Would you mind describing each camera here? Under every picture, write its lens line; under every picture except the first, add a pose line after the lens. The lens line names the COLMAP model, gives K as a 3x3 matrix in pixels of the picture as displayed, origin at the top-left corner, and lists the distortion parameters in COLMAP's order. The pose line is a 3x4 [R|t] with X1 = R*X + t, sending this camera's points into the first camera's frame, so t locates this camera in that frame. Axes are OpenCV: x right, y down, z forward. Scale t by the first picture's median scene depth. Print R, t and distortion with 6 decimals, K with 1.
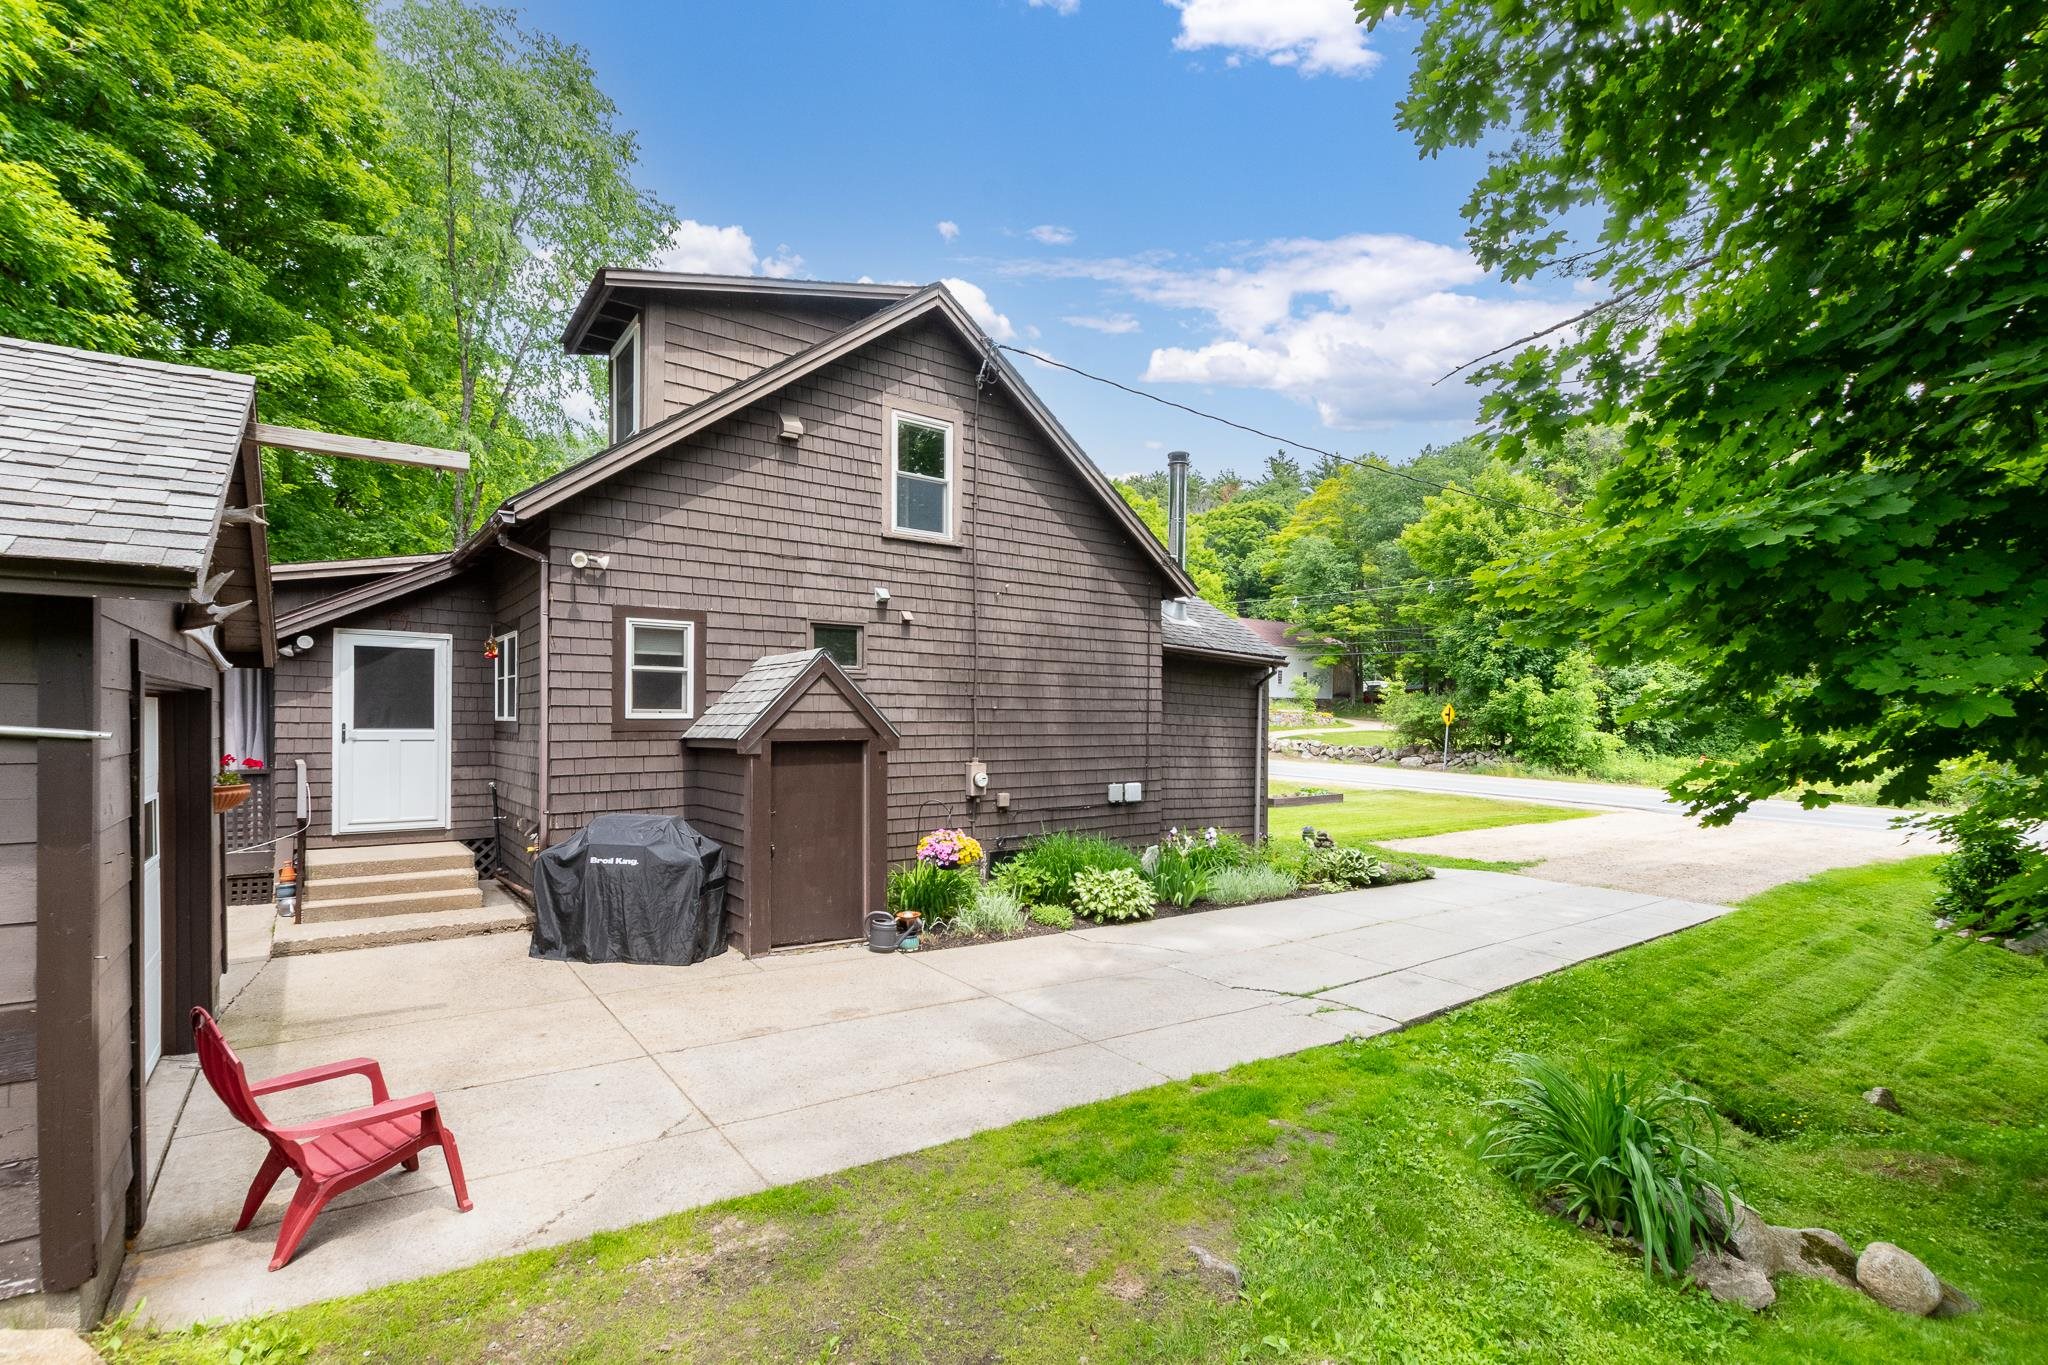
lens RADIAL K [[939.7, 0, 1027.0], [0, 939.7, 717.8], [0, 0, 1]] dist [0.001261, -0.000012]
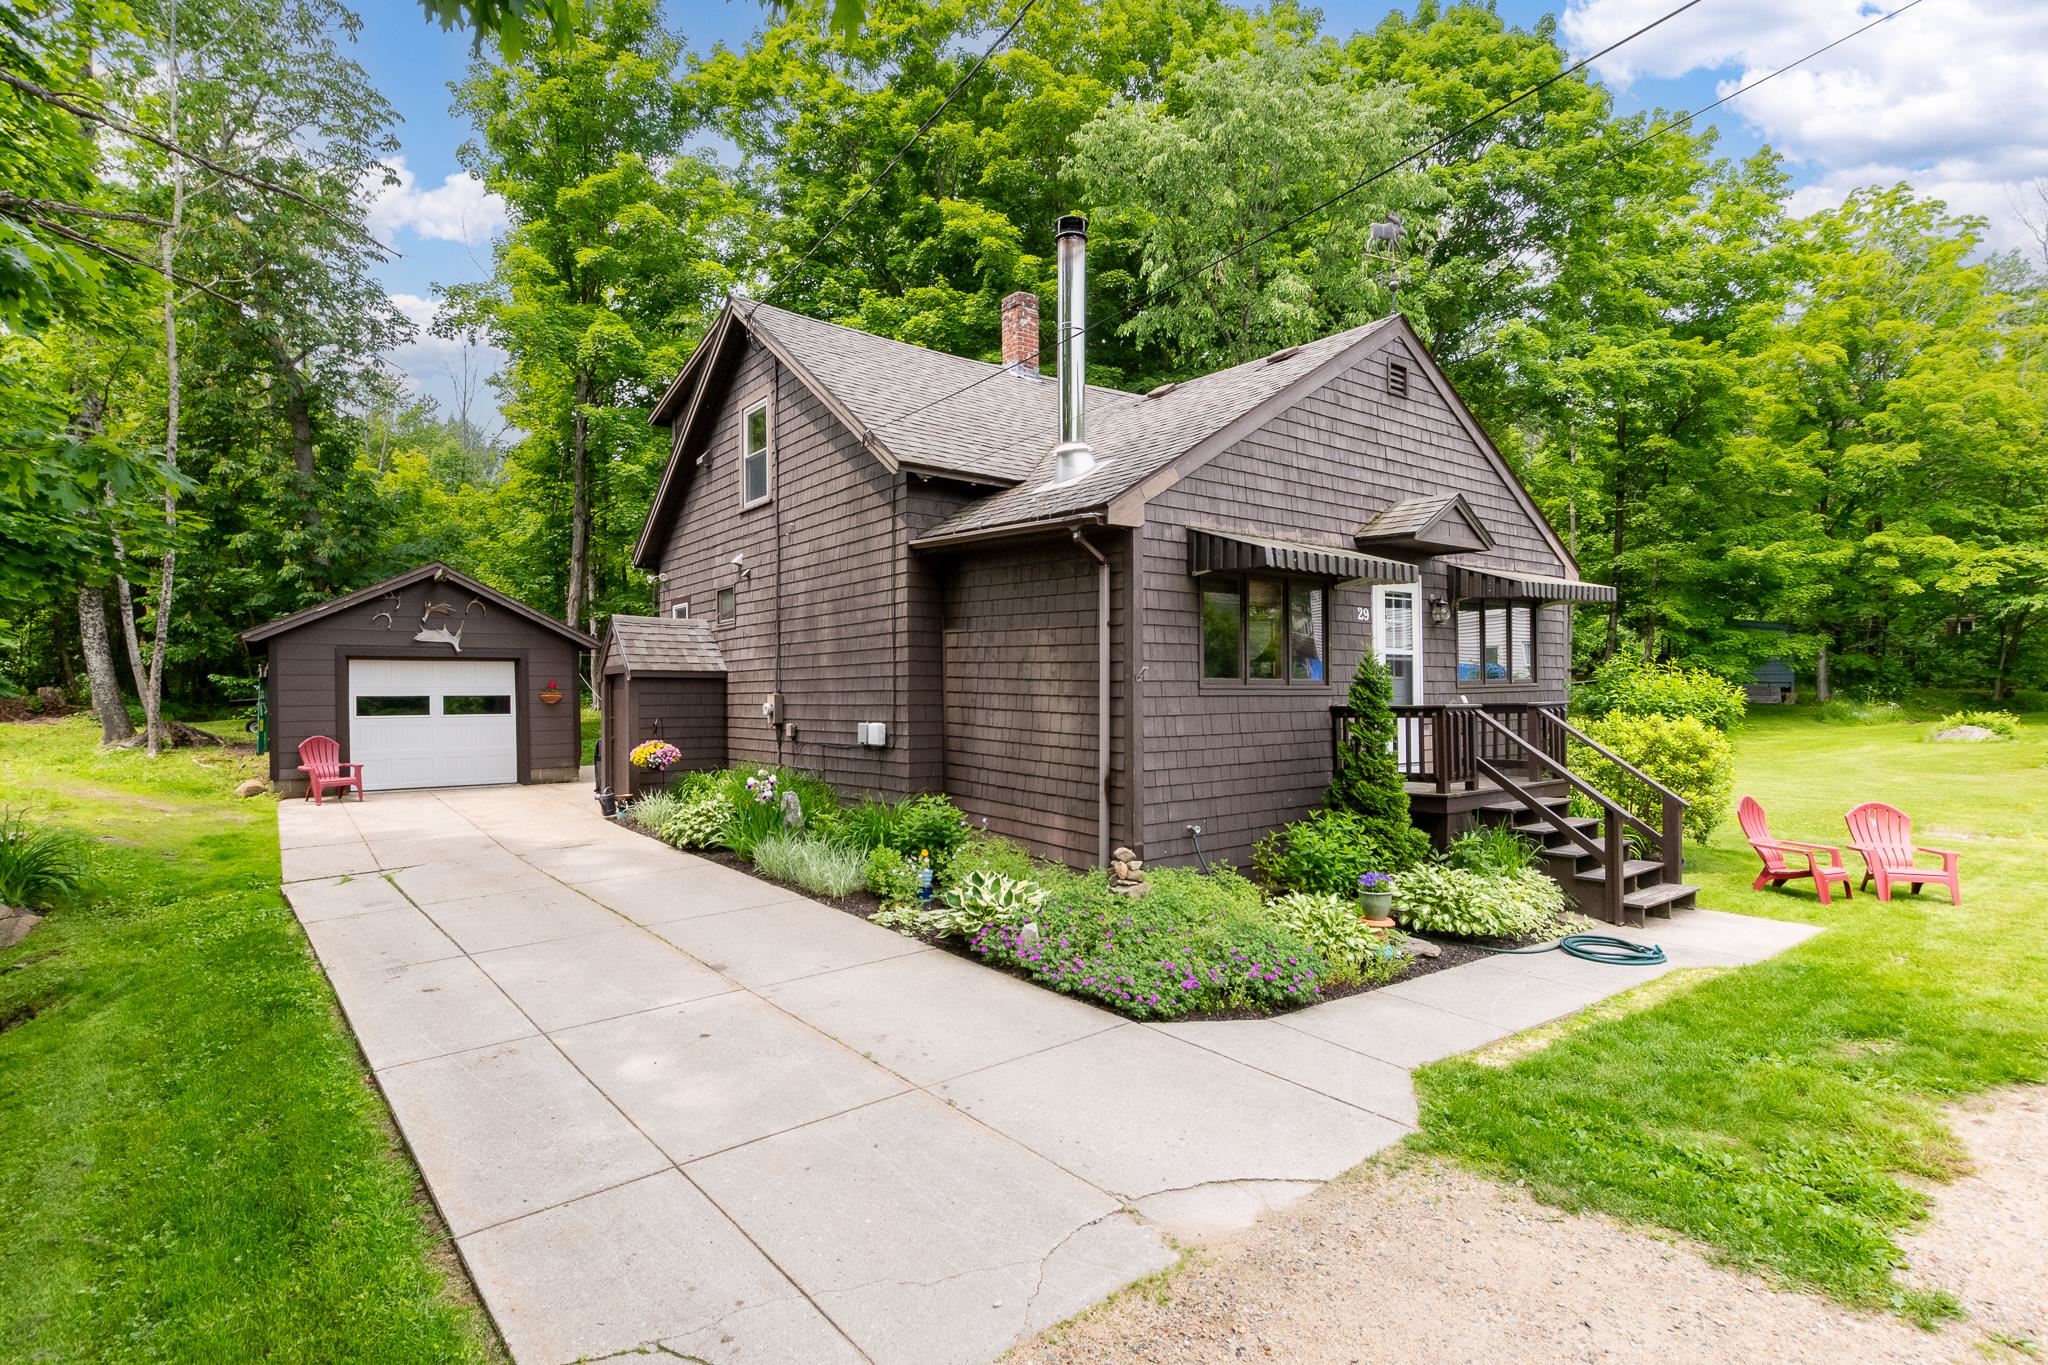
lens RADIAL K [[969.4, 0, 974.3], [0, 969.4, 681.4], [0, 0, 1]] dist [0.001705, -0.000257]
pose [[0.003142, -0.017892, -0.999835, 1.327116], [0.010373, 0.999787, -0.017859, 0.069171], [0.999941, -0.010315, 0.003327, 1.516391]]
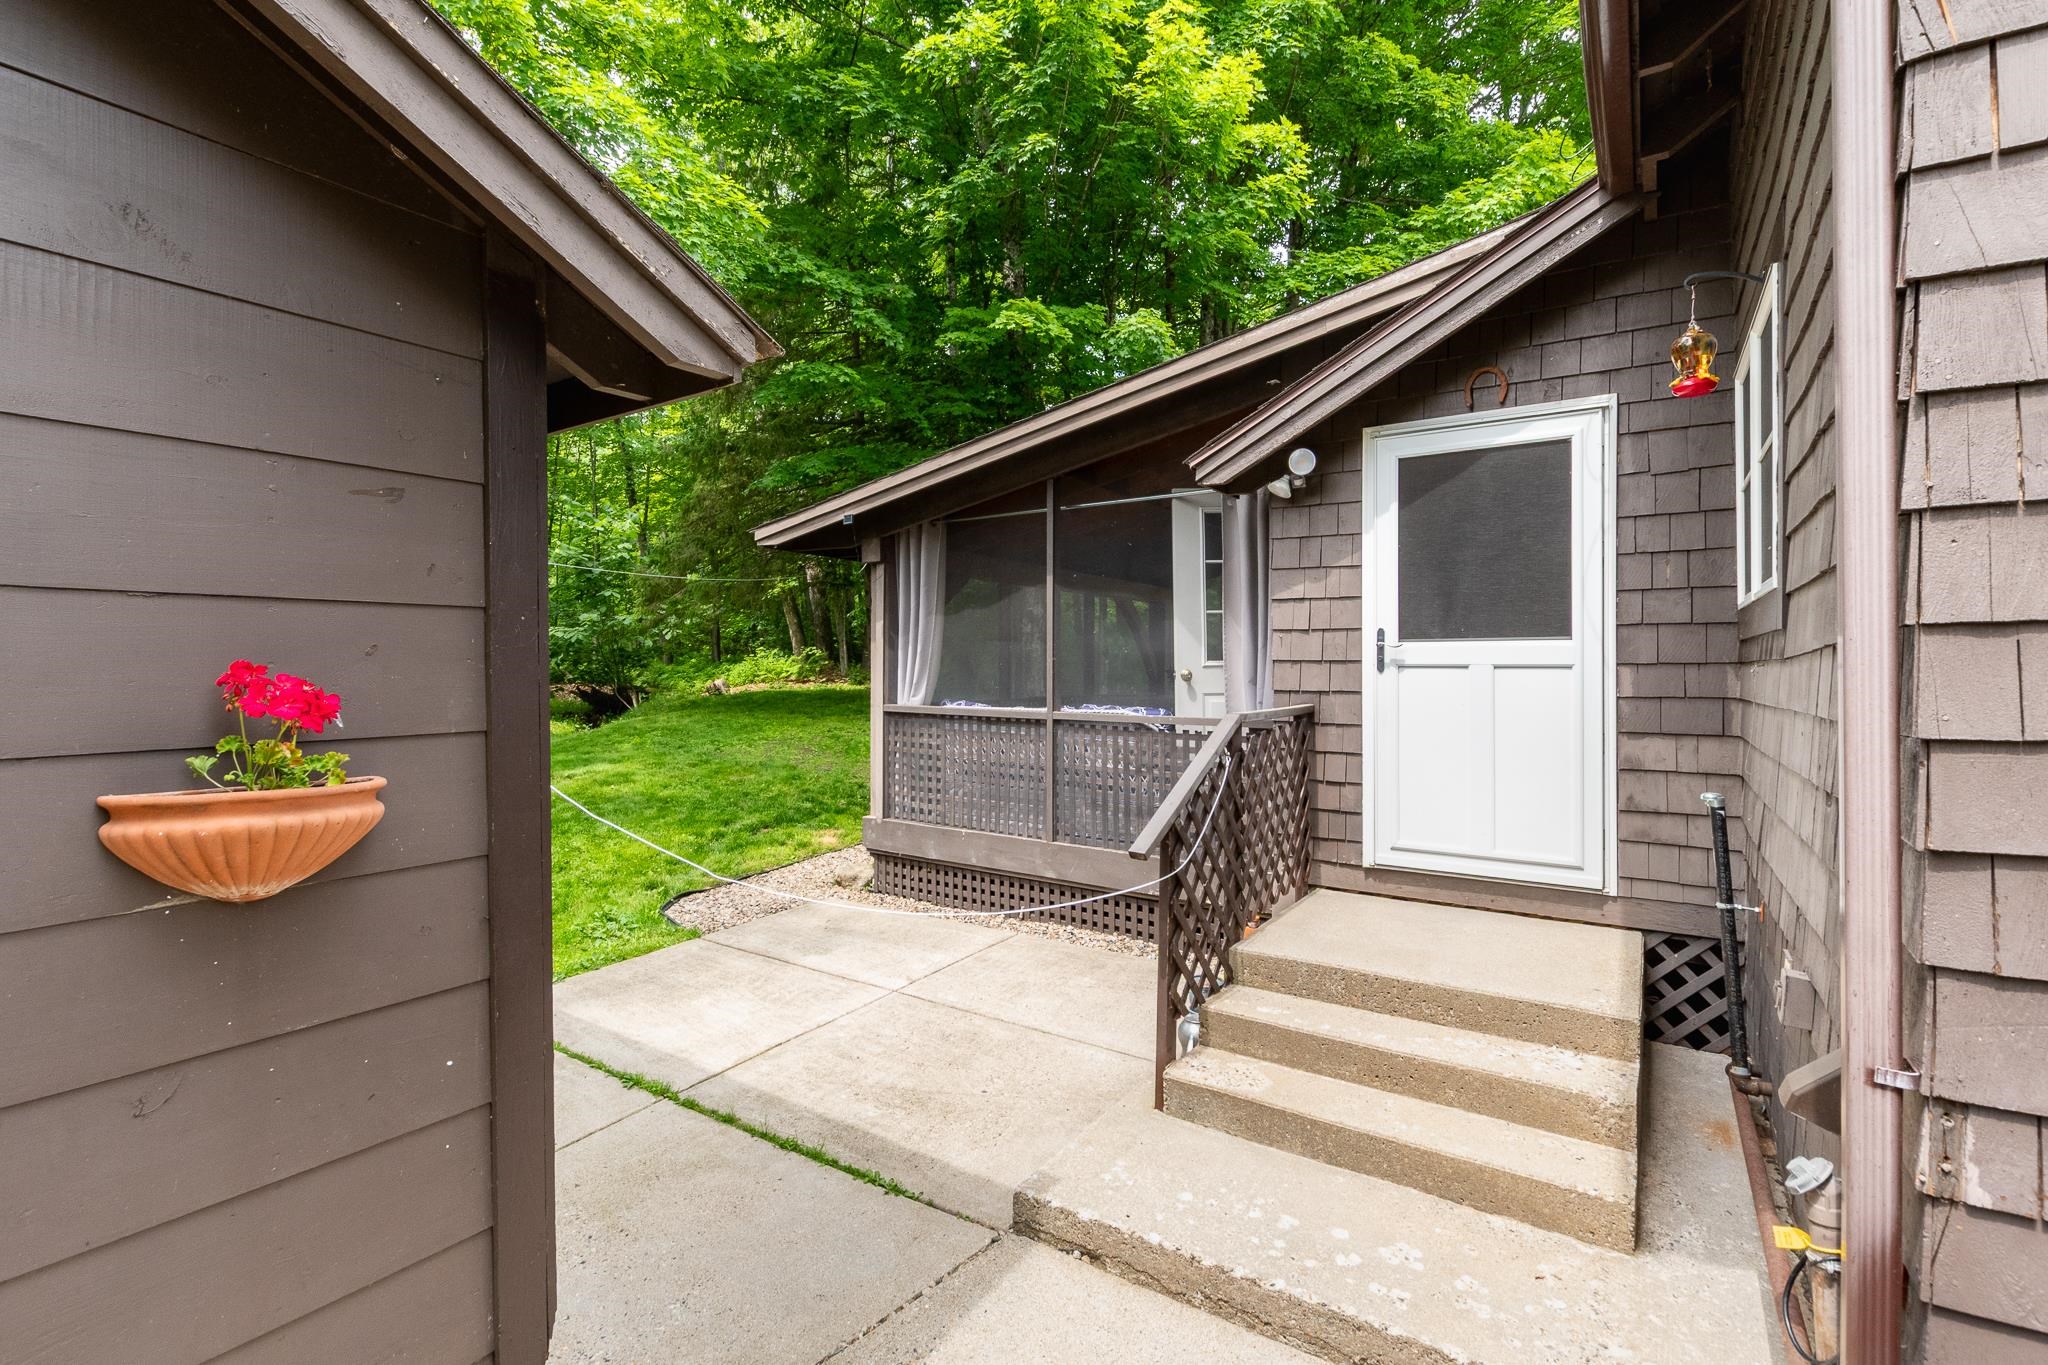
lens RADIAL K [[942.6, 0, 1023.3], [0, 942.6, 671.6], [0, 0, 1]] dist [0.002786, 0.000158]
pose [[0.320933, -0.004729, -0.947090, -0.381700], [0.007849, 0.999966, -0.002334, 0.029363], [0.947069, -0.006685, 0.320959, 0.760946]]
